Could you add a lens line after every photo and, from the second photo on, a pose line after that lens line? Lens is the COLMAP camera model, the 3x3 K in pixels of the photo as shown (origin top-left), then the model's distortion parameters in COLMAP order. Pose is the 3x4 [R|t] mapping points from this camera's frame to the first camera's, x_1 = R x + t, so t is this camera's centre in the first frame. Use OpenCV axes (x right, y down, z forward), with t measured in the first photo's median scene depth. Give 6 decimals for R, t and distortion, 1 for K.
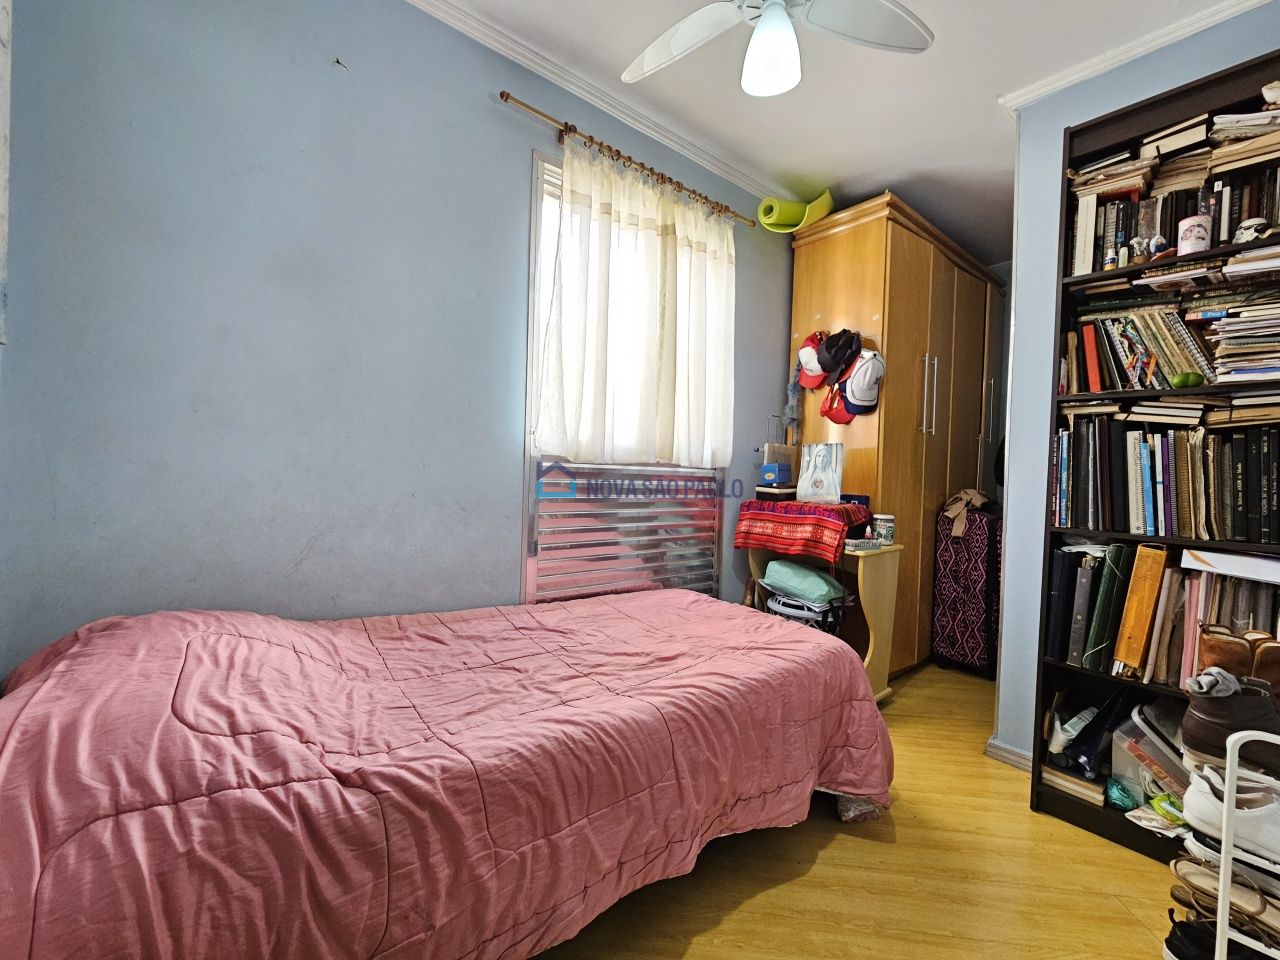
lens RADIAL K [[525.7, 0, 638.4], [0, 525.7, 480.7], [0, 0, 1]] dist [-0.000989, 0.000724]
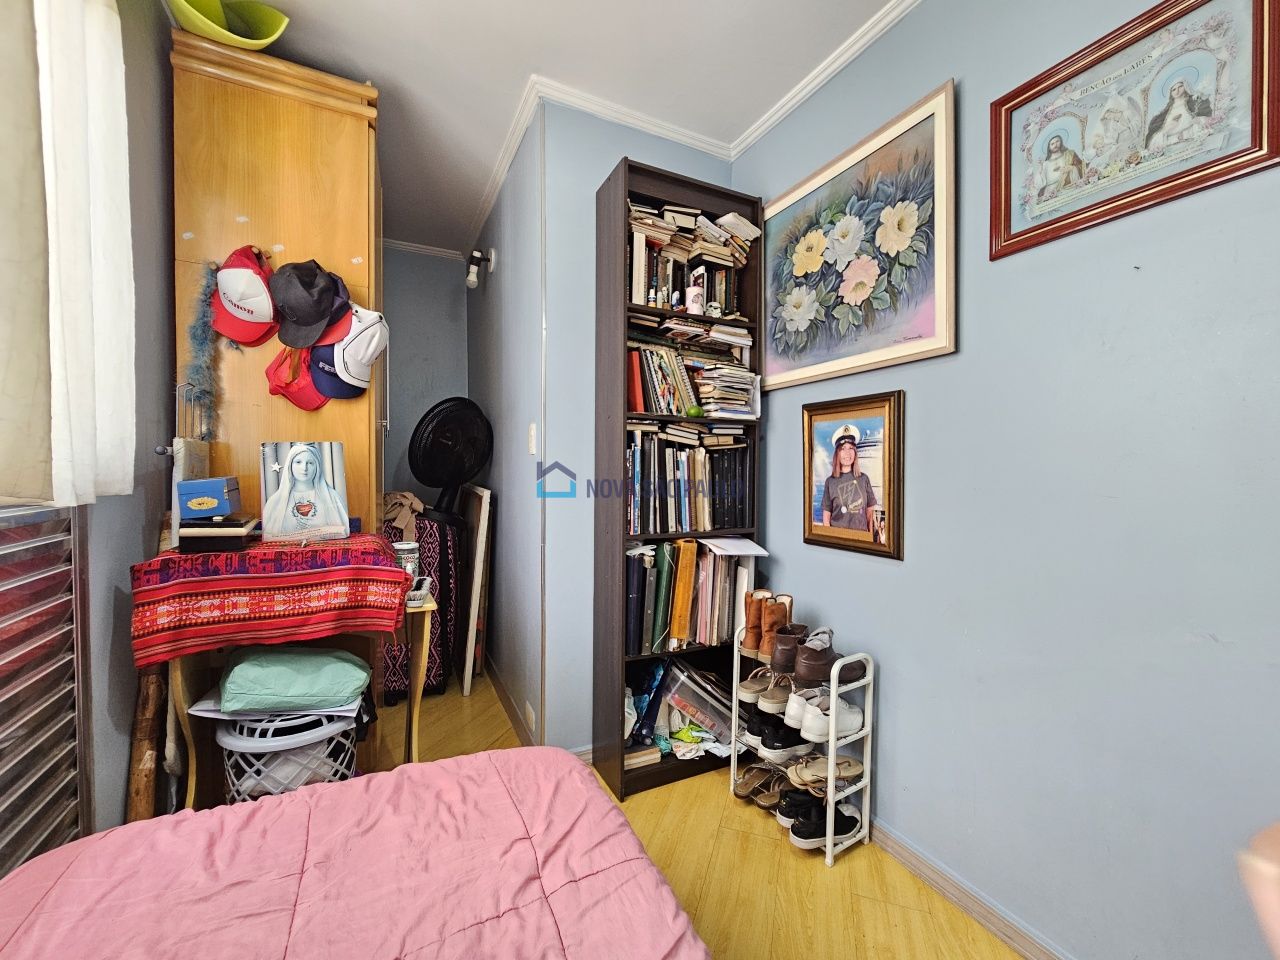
lens RADIAL K [[525.7, 0, 641.7], [0, 525.7, 480.9], [0, 0, 1]] dist [-0.000989, 0.000724]
pose [[0.216801, -0.059816, 0.974382, -0.244941], [0.015143, 0.998207, 0.057910, -0.084576], [-0.976098, 0.002200, 0.217318, 0.743113]]
